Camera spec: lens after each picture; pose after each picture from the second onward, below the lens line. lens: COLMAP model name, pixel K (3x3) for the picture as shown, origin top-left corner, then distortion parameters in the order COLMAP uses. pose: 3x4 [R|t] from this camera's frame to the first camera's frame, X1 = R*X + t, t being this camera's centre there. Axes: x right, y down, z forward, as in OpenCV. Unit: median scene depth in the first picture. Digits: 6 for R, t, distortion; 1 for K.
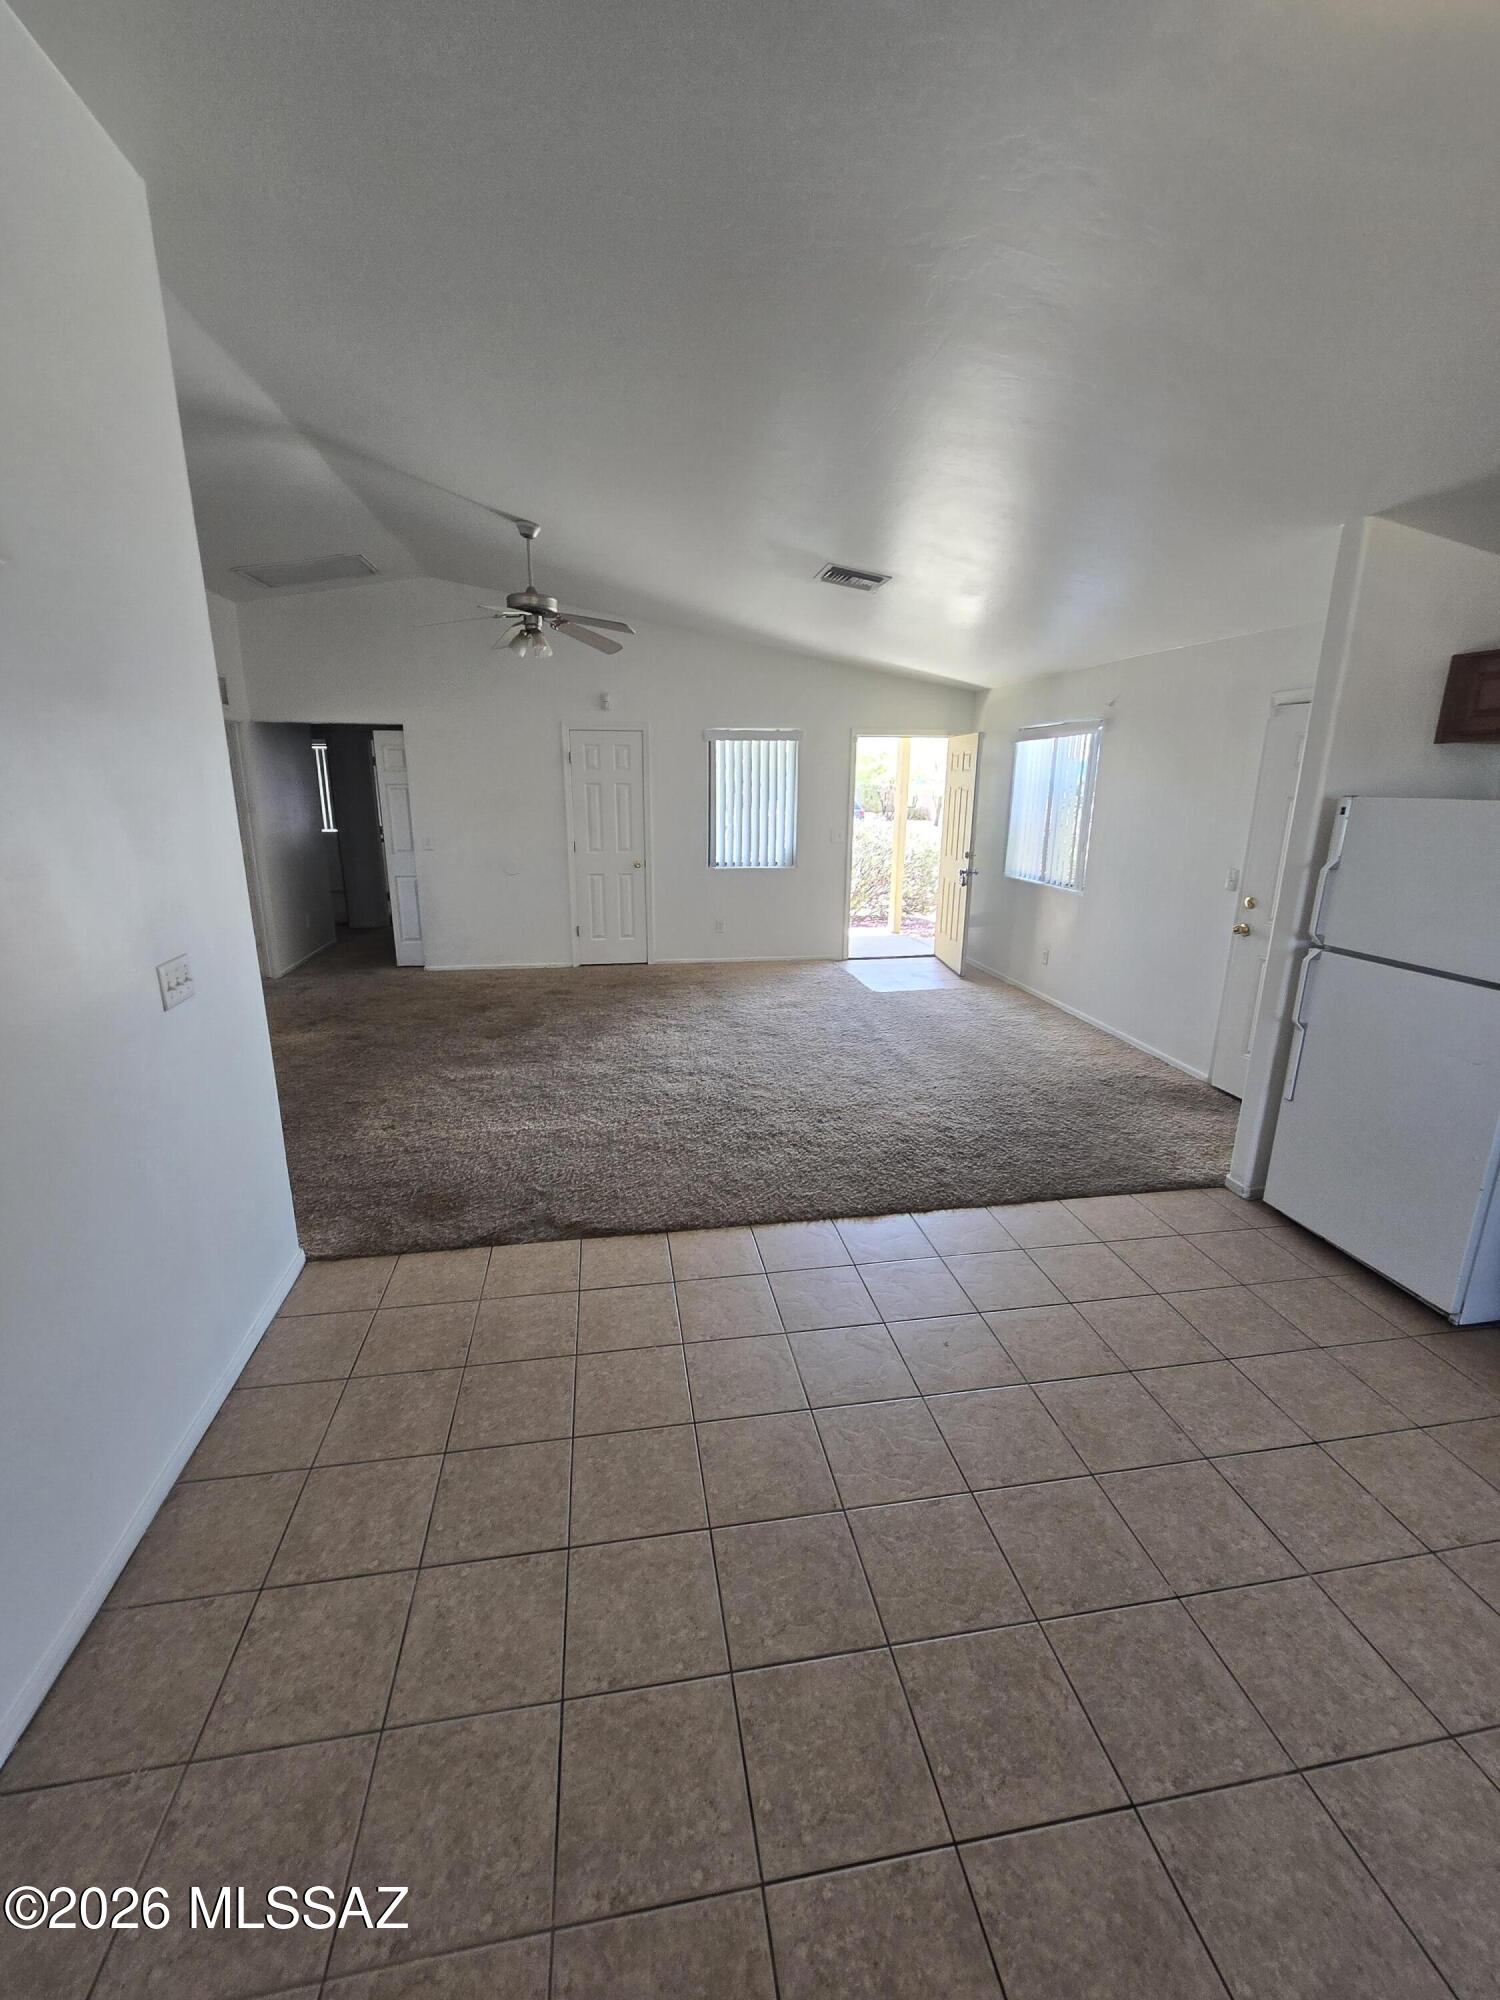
lens RADIAL K [[824.5, 0, 742.0], [0, 824.5, 994.3], [0, 0, 1]] dist [0.001368, -0.000659]
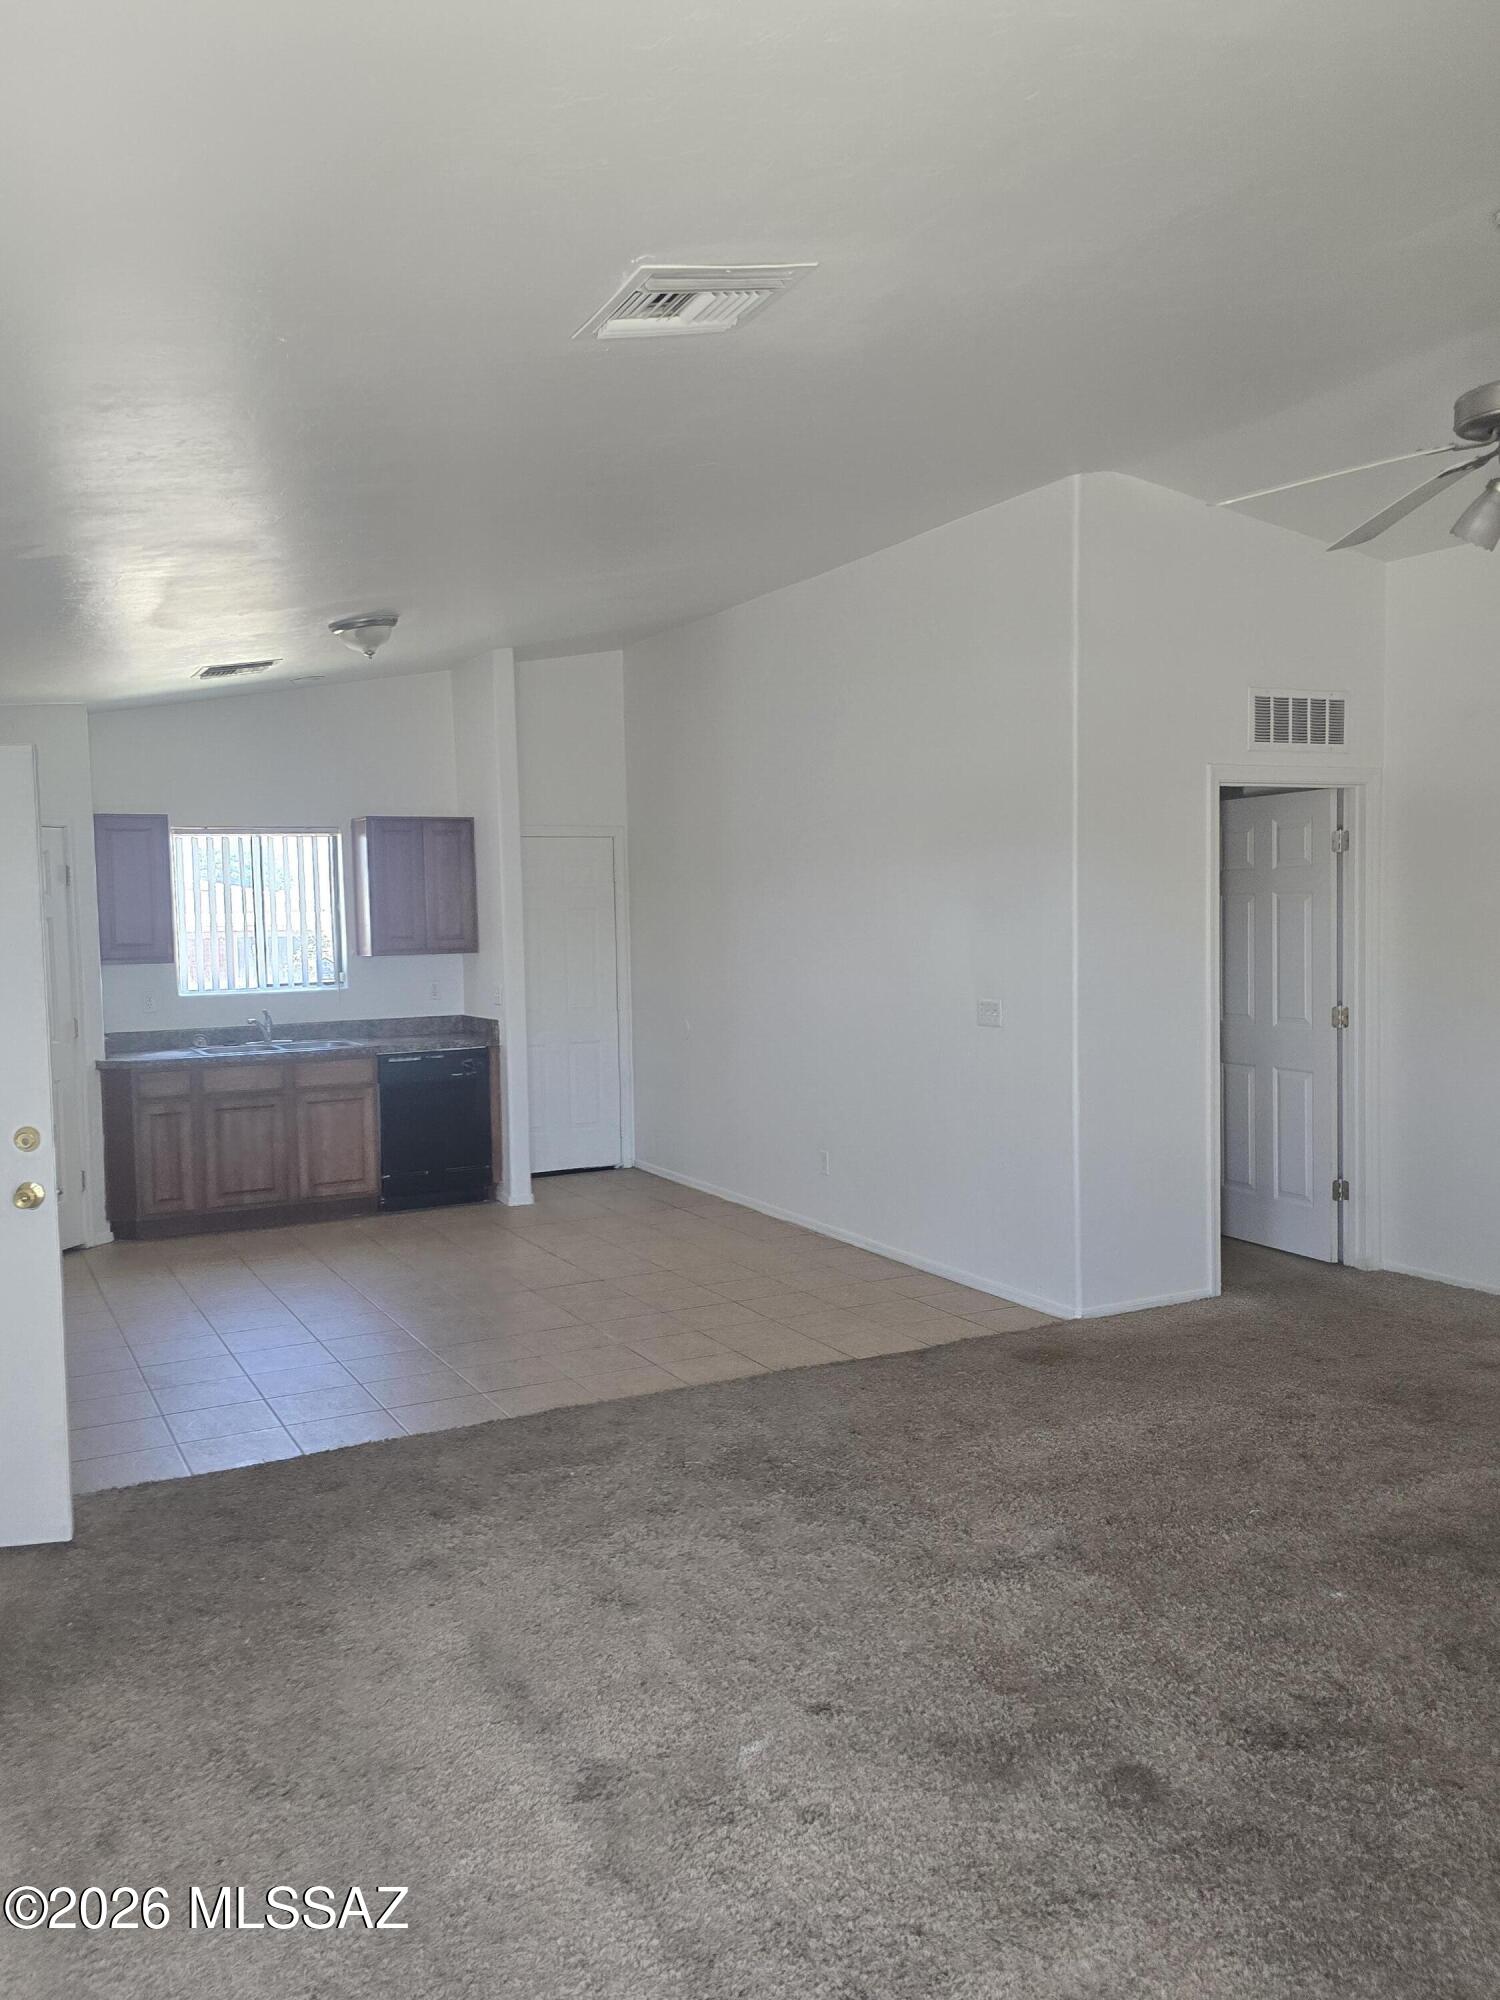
lens RADIAL K [[1607.2, 0, 751.8], [0, 1607.2, 1007.3], [0, 0, 1]] dist [0.071789, -0.059656]
pose [[-0.949582, 0.031463, -0.311936, 0.467856], [-0.067419, 0.951183, 0.301174, -0.617139], [0.306184, 0.307020, -0.901105, 2.436311]]
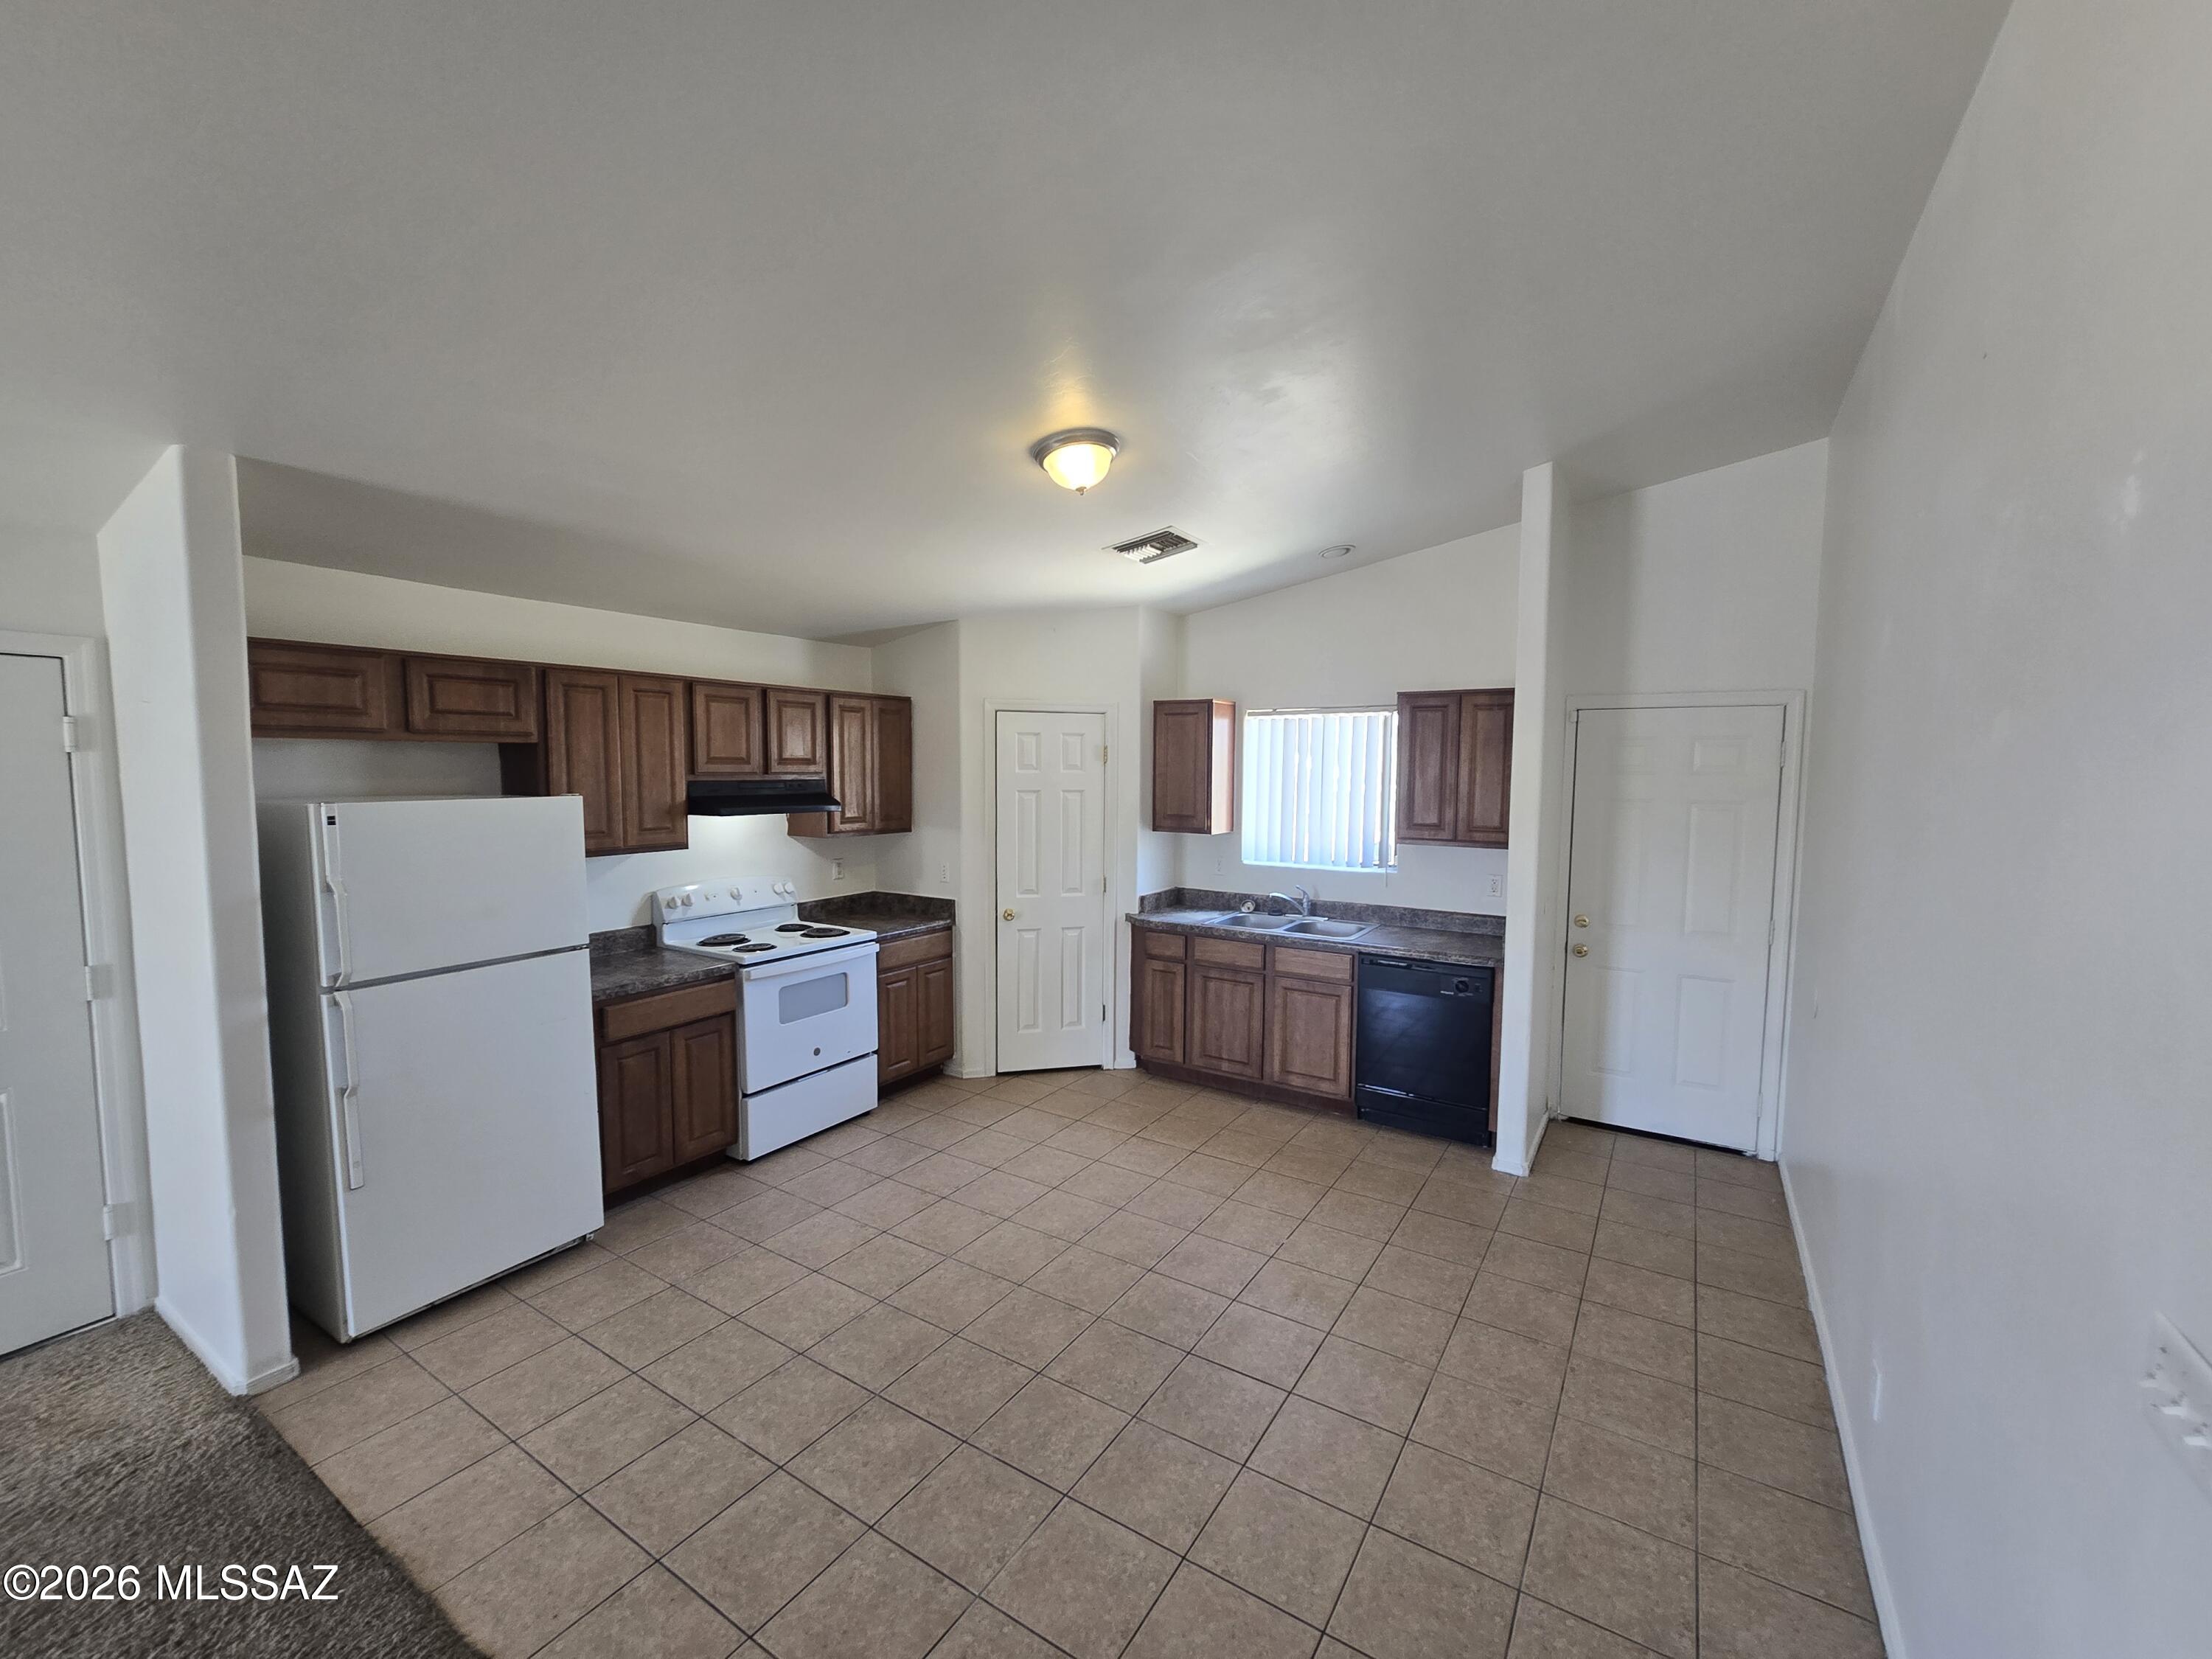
lens RADIAL K [[911.9, 0, 1107.9], [0, 911.9, 830.3], [0, 0, 1]] dist [0.001368, -0.000659]
pose [[-0.740143, -0.063219, 0.669471, -0.400390], [0.157973, 0.951362, 0.264489, -0.301975], [-0.653630, 0.301518, -0.694158, 1.031826]]
